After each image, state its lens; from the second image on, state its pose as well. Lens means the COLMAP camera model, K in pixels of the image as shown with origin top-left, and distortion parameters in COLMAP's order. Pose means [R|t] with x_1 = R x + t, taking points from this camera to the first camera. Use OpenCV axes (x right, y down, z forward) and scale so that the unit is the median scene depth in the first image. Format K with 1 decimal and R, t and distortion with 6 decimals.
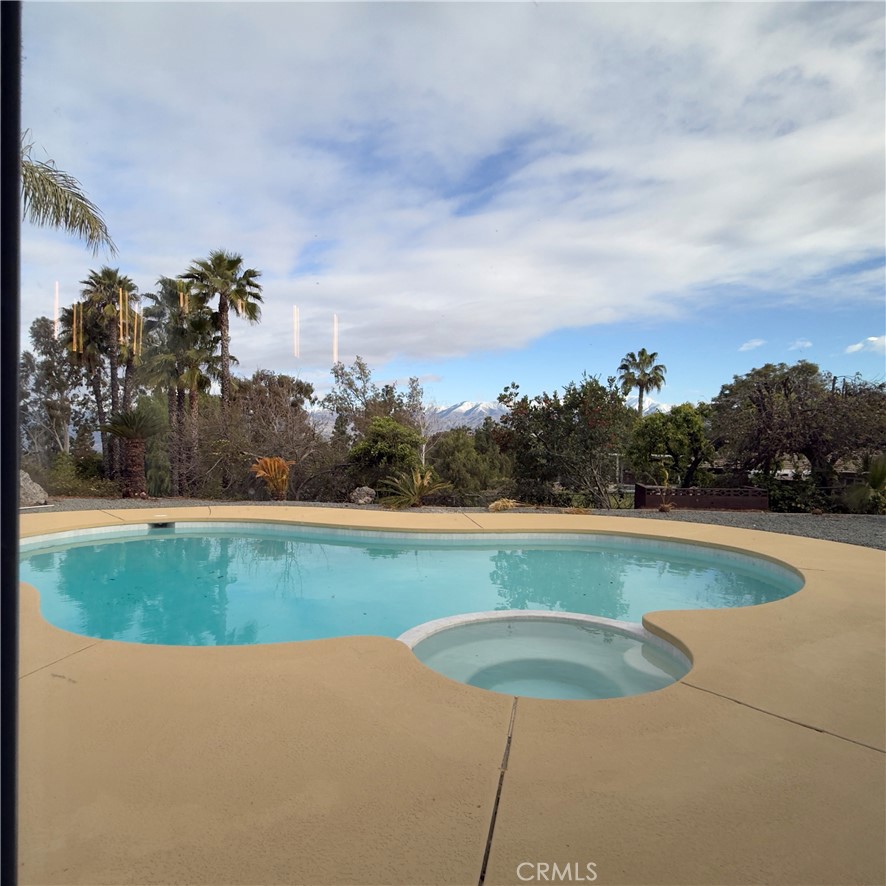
lens RADIAL K [[582.4, 0, 443.2], [0, 582.4, 449.8], [0, 0, 1]] dist [0.013872, -0.011382]
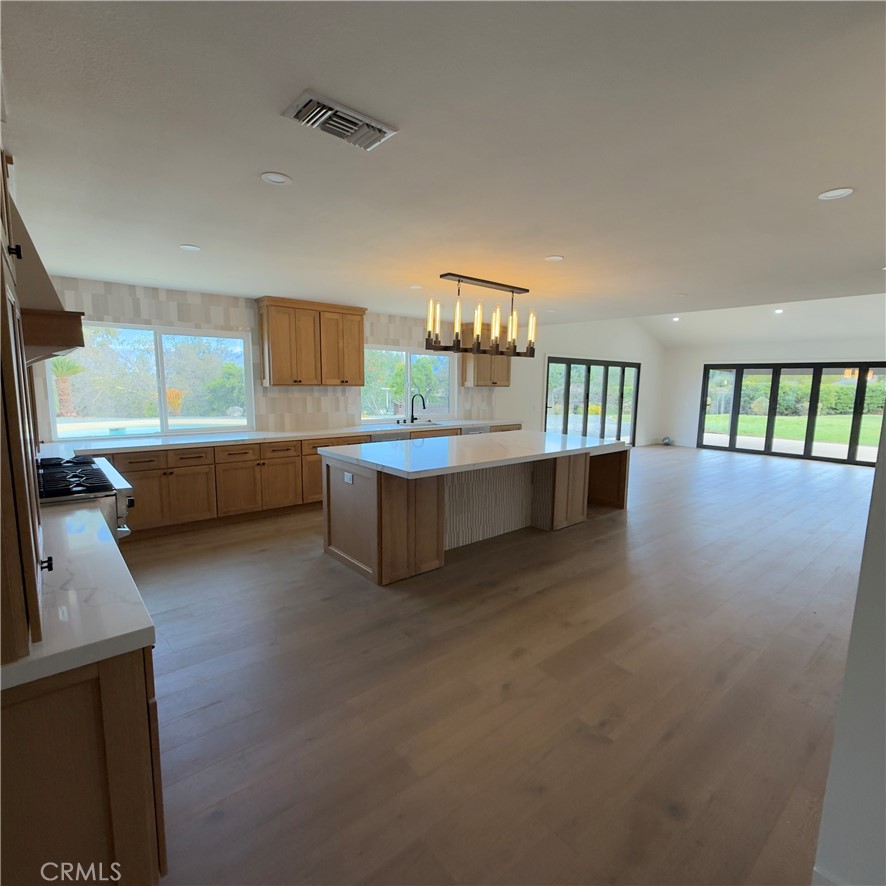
lens RADIAL K [[473.3, 0, 441.8], [0, 473.3, 445.0], [0, 0, 1]] dist [0.001773, 0.001349]
pose [[0.920036, -0.052848, 0.388254, -0.026927], [0.004509, 0.992225, 0.124376, 0.001739], [-0.391809, -0.112680, 0.913121, -0.100359]]
